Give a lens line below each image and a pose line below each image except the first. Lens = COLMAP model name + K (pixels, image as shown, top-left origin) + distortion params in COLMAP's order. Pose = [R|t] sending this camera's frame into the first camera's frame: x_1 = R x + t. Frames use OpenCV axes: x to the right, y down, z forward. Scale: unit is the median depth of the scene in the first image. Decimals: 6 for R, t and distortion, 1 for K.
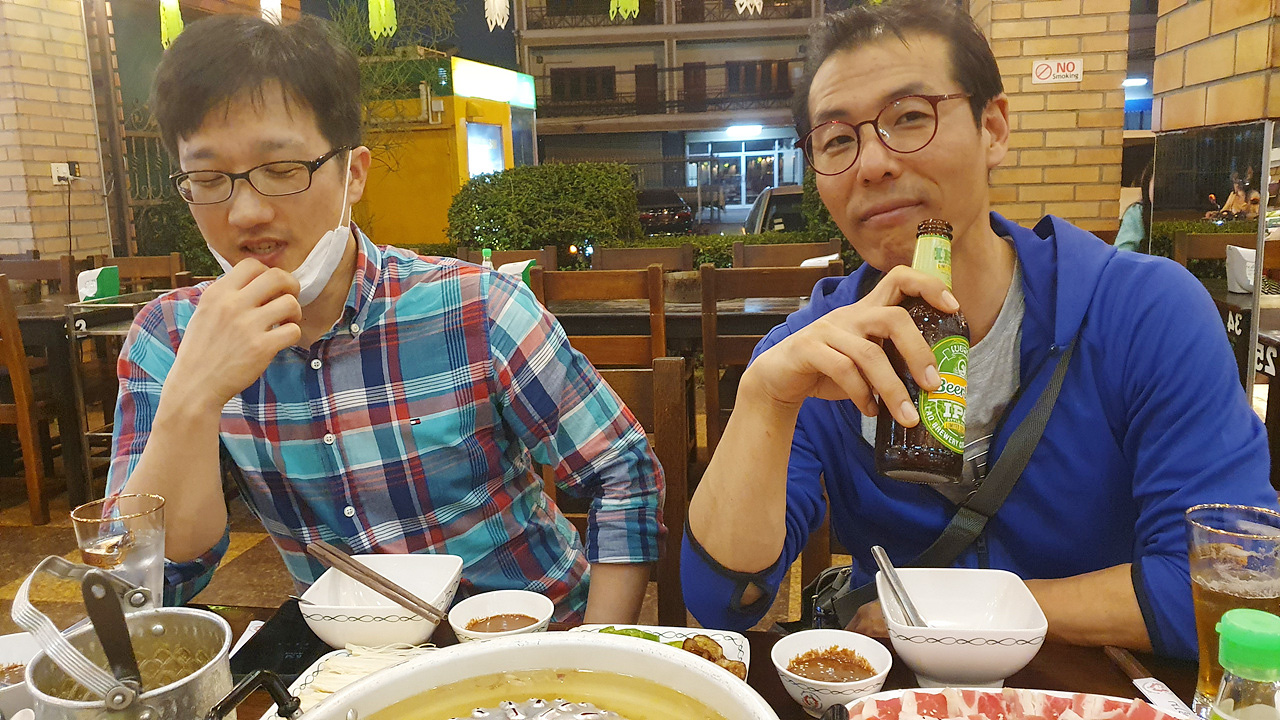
lens RADIAL K [[1054.3, 0, 643.9], [0, 1054.3, 358.3], [0, 0, 1]] dist [0.008478, 0.006631]
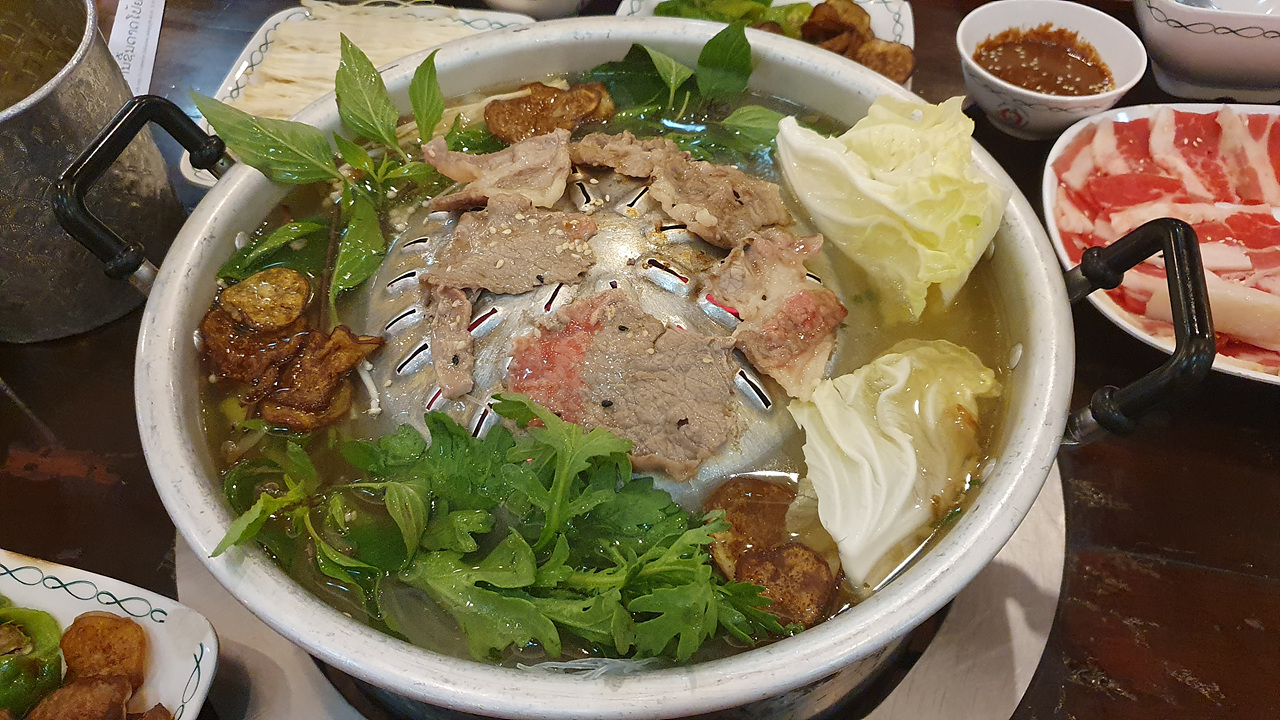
lens RADIAL K [[1093.0, 0, 640.0], [0, 1093.0, 360.0], [0, 0, 1]] dist [-0.190152, 0.335002]
pose [[0.999194, 0.037969, -0.013005, -0.062095], [-0.021500, 0.780004, 0.625405, 0.028823], [0.033890, -0.624622, 0.780192, 0.374981]]
